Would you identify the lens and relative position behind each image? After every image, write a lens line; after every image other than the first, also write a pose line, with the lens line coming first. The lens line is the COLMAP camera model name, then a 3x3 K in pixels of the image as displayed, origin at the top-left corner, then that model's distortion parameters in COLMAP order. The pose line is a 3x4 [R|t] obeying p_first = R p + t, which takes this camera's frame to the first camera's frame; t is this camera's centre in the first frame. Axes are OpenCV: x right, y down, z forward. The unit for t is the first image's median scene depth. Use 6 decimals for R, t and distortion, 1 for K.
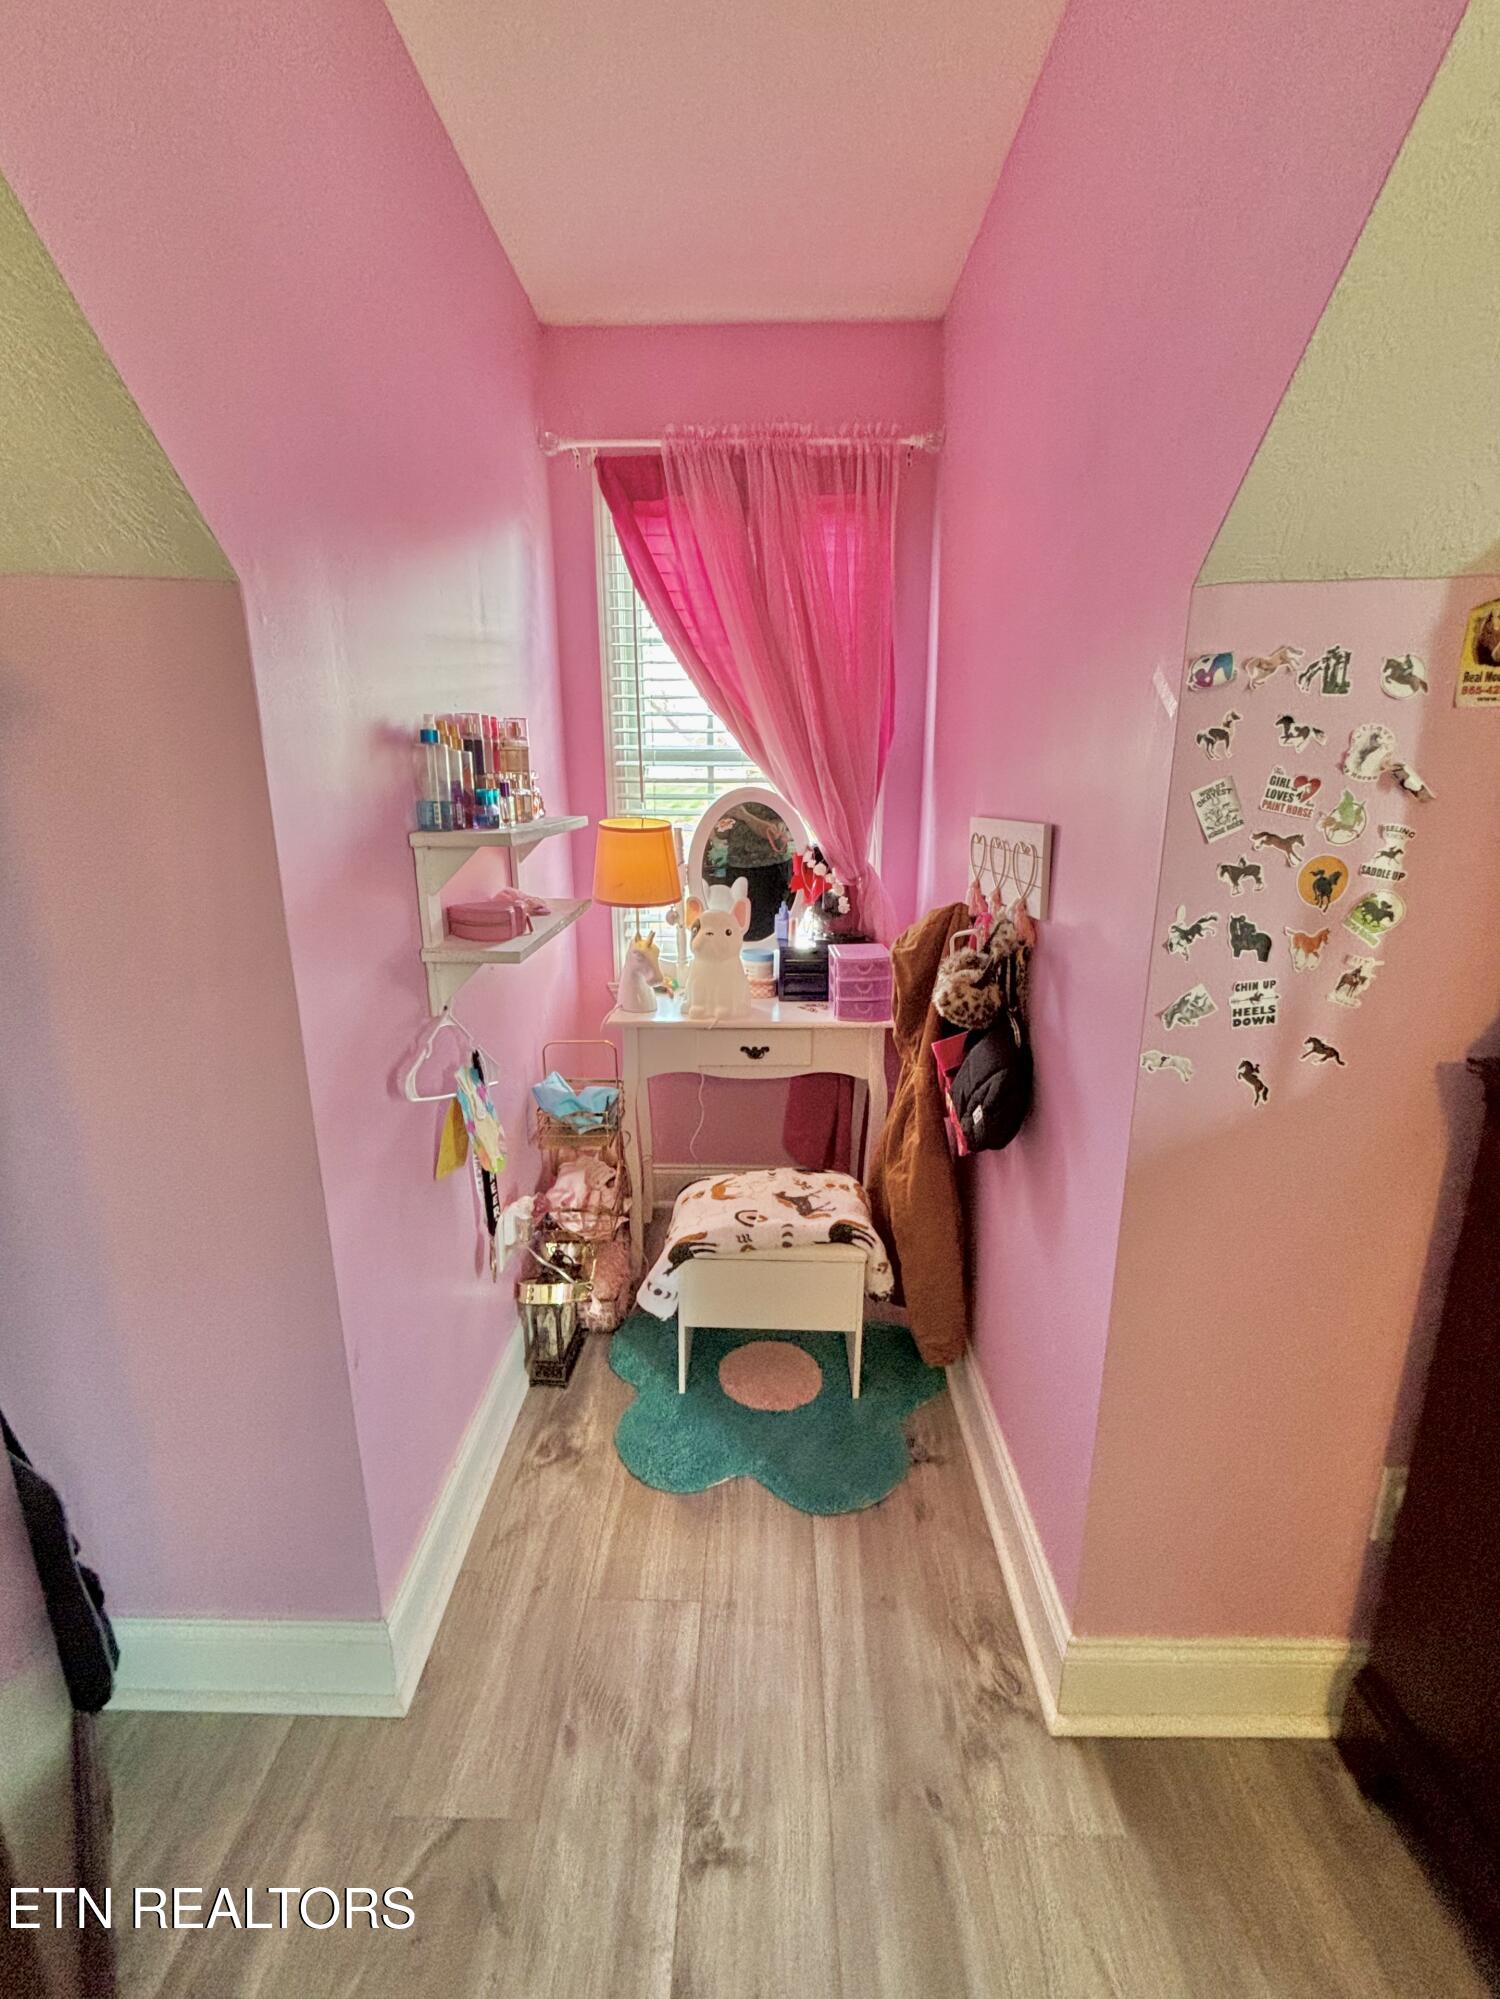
lens RADIAL K [[842.2, 0, 750.0], [0, 842.2, 999.5], [0, 0, 1]] dist [-0.001882, -0.000242]
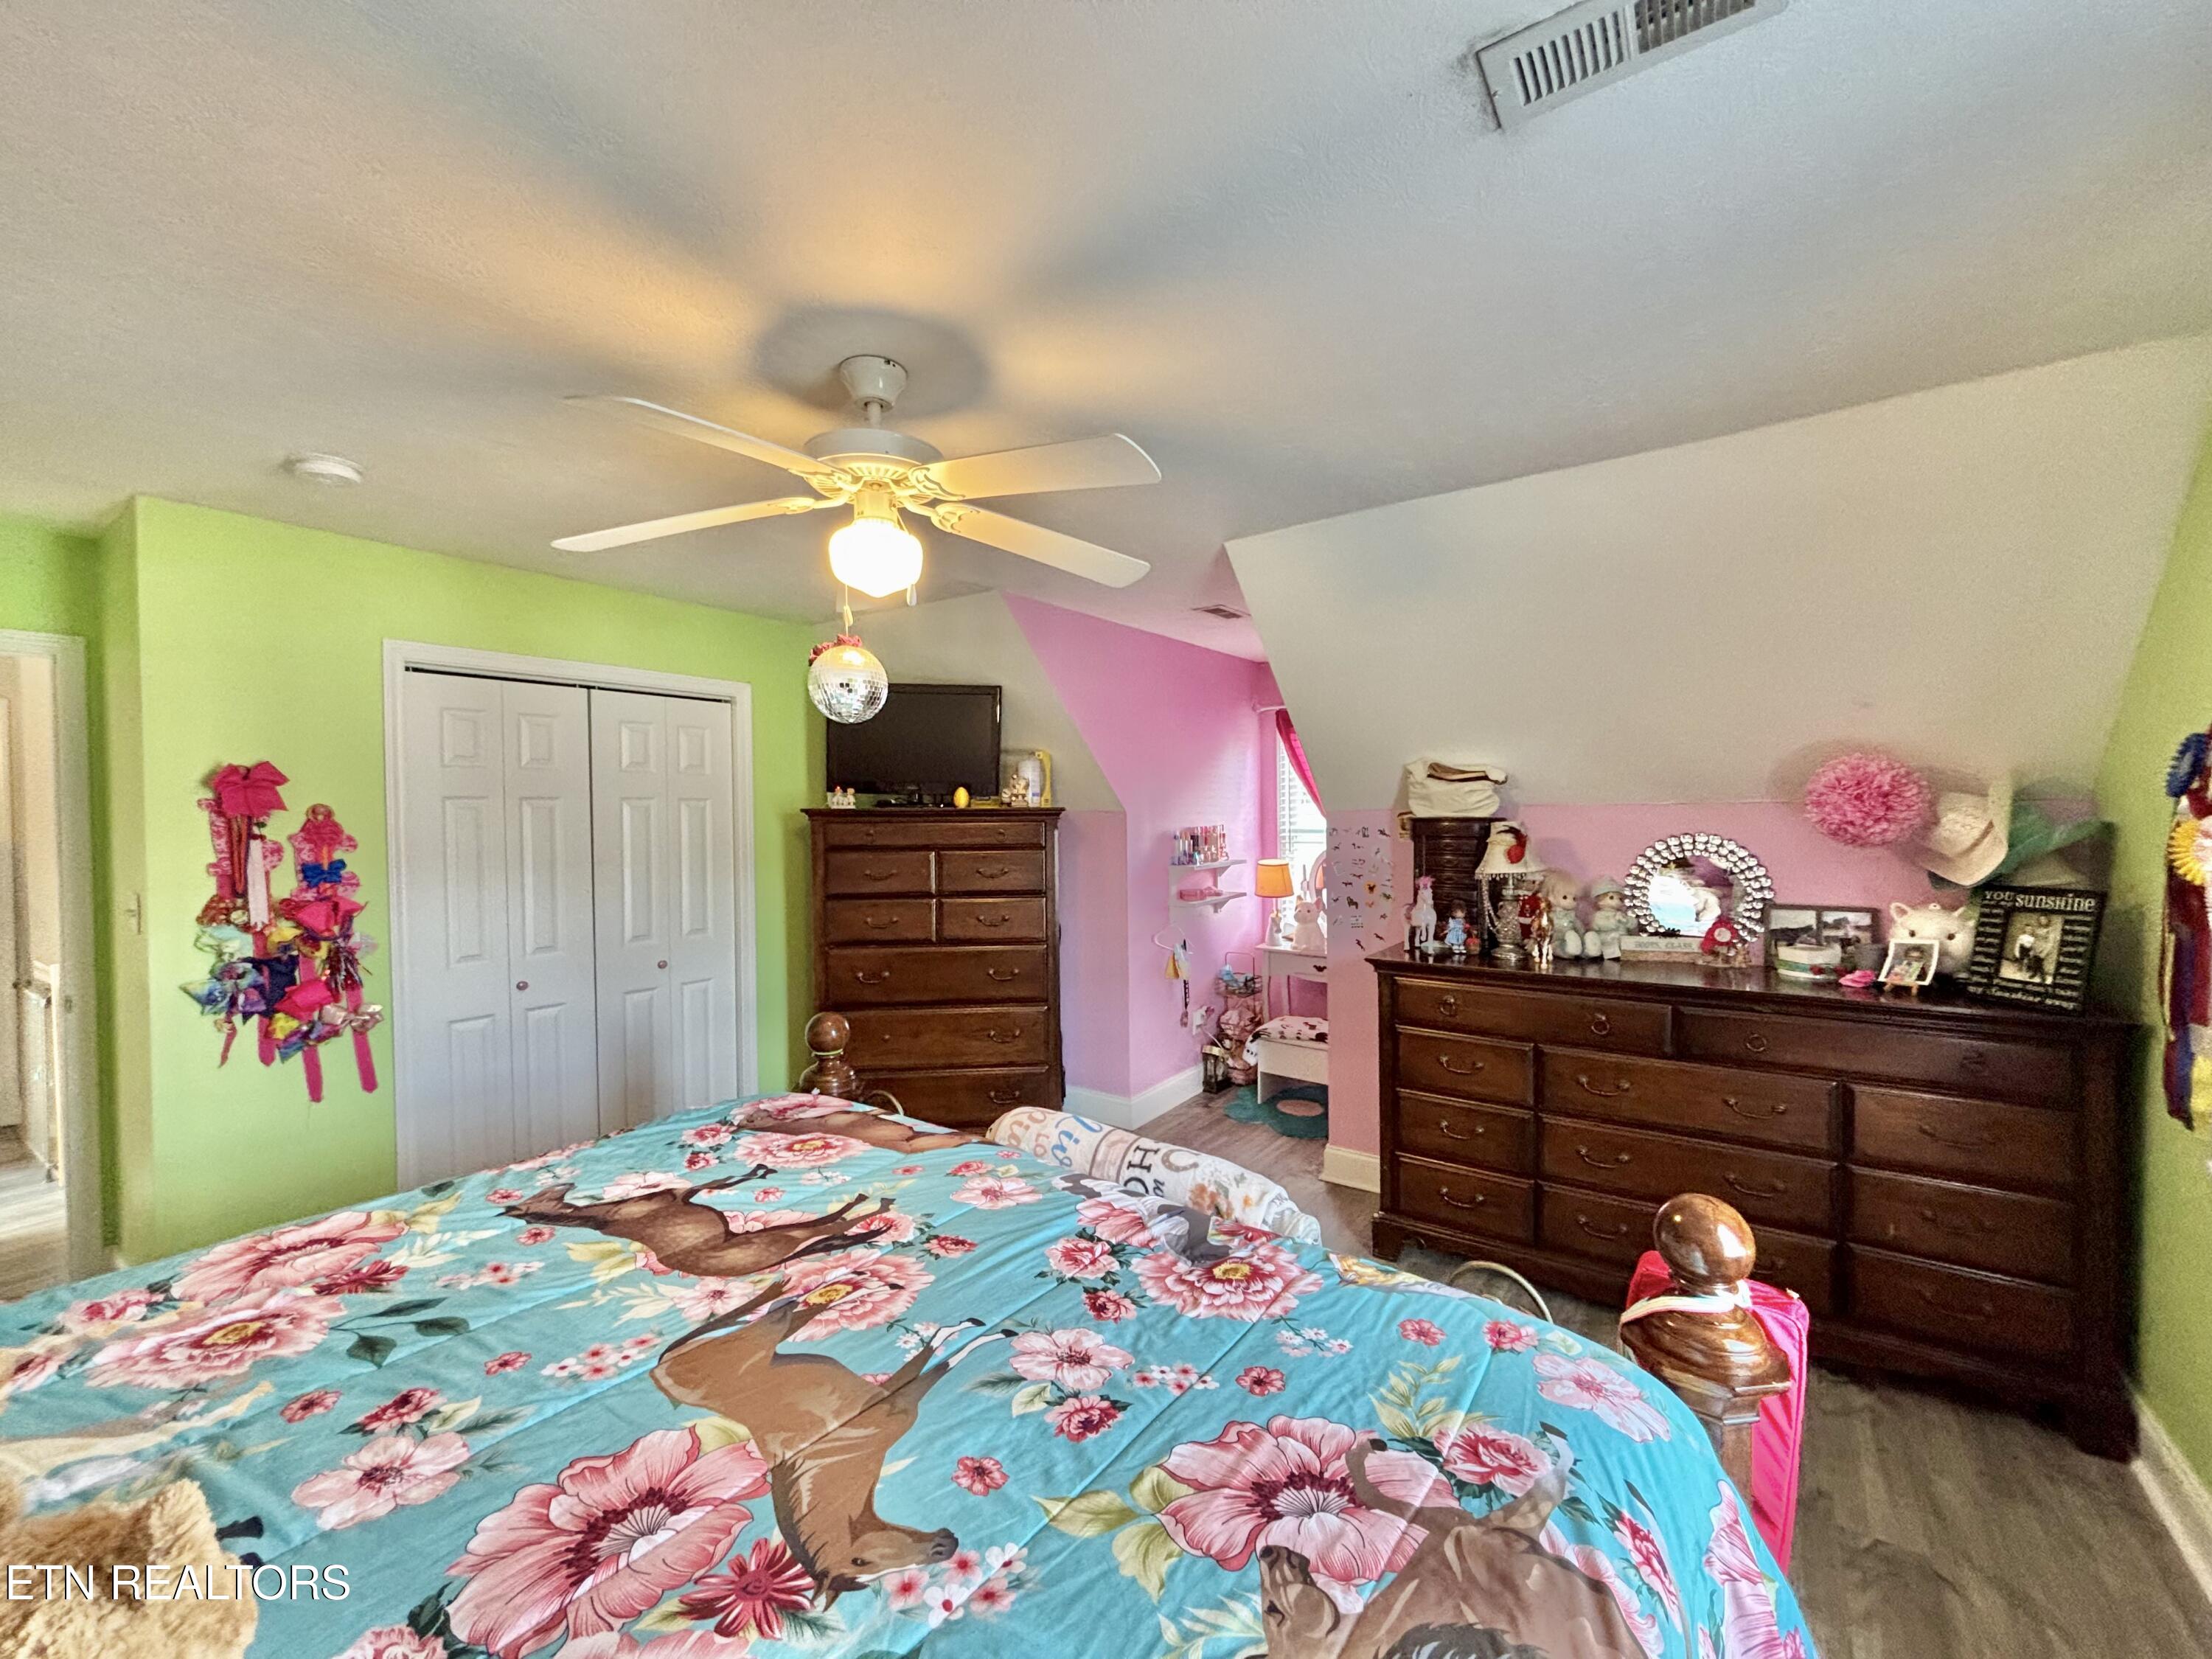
lens RADIAL K [[887.5, 0, 1099.3], [0, 887.5, 825.7], [0, 0, 1]] dist [-0.001816, -0.000121]
pose [[0.818331, 0.003123, -0.574738, 1.324999], [-0.134122, 0.973414, -0.185678, 0.318803], [0.558878, 0.229031, 0.796994, -1.882548]]
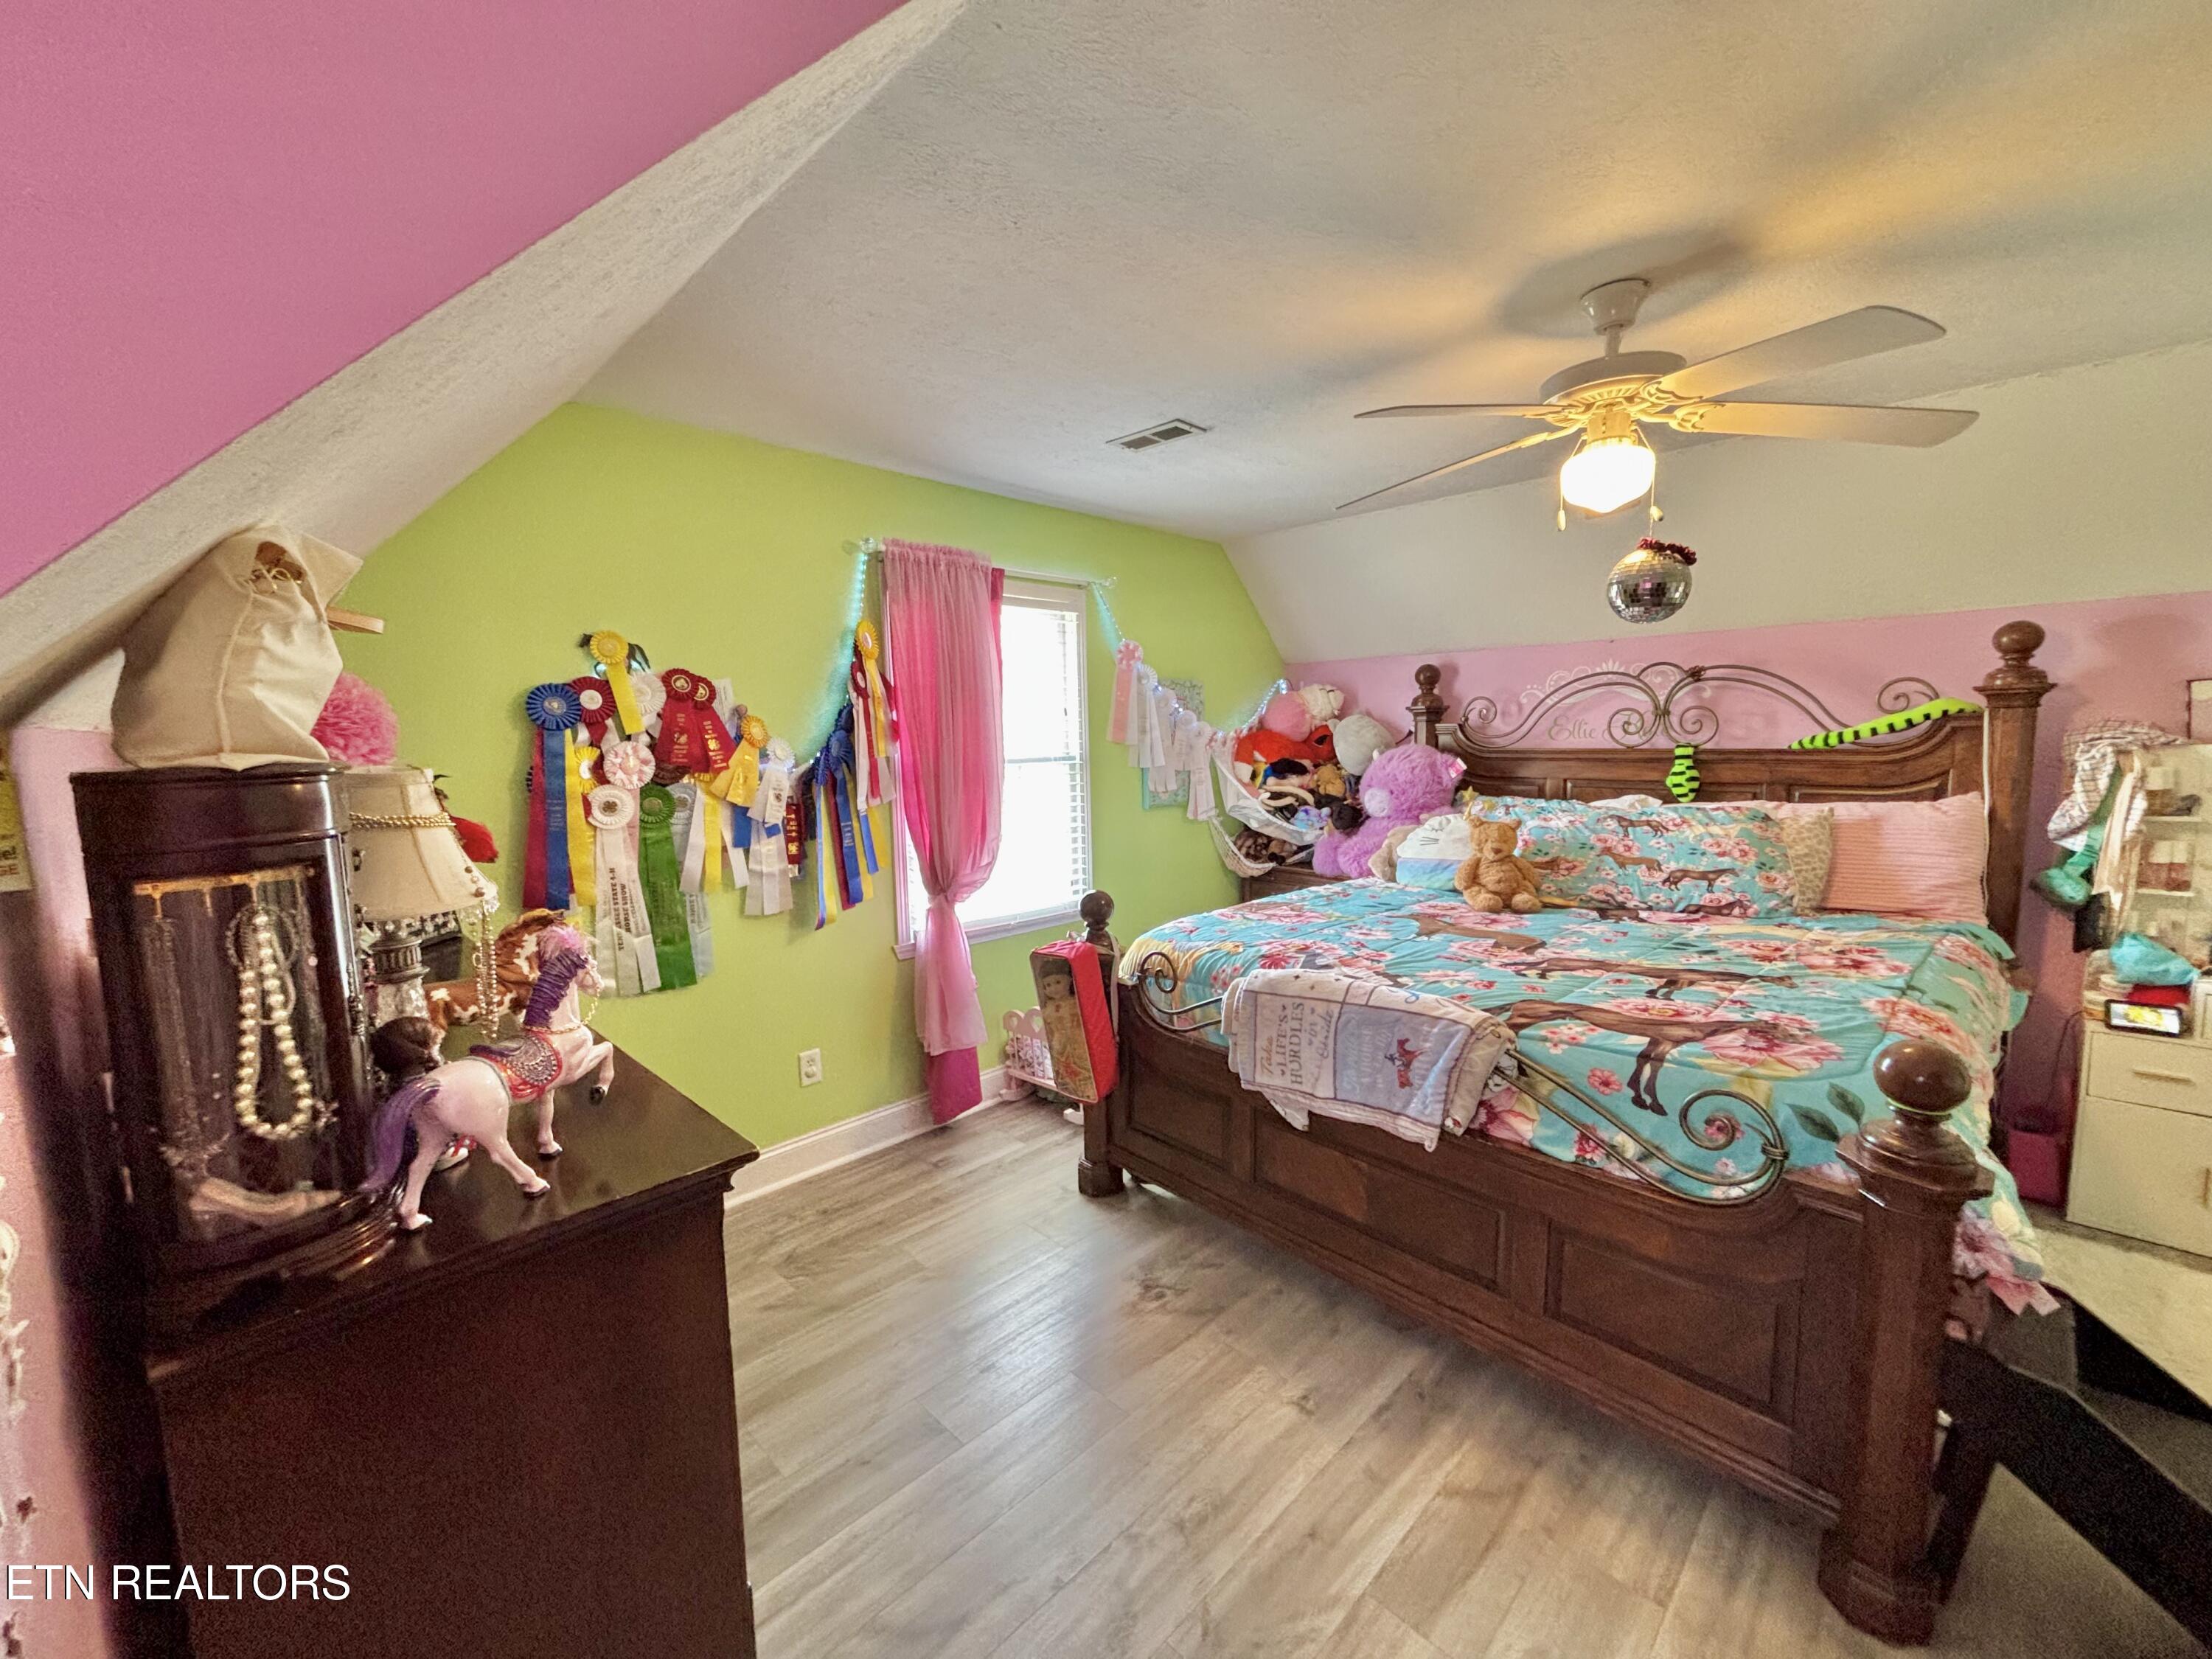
lens RADIAL K [[899.2, 0, 1109.1], [0, 899.2, 833.0], [0, 0, 1]] dist [0.003493, -0.000163]
pose [[-0.714118, -0.065691, 0.696936, -0.164916], [0.191485, 0.939285, 0.284741, -0.282961], [-0.673327, 0.336792, -0.658181, 0.548665]]
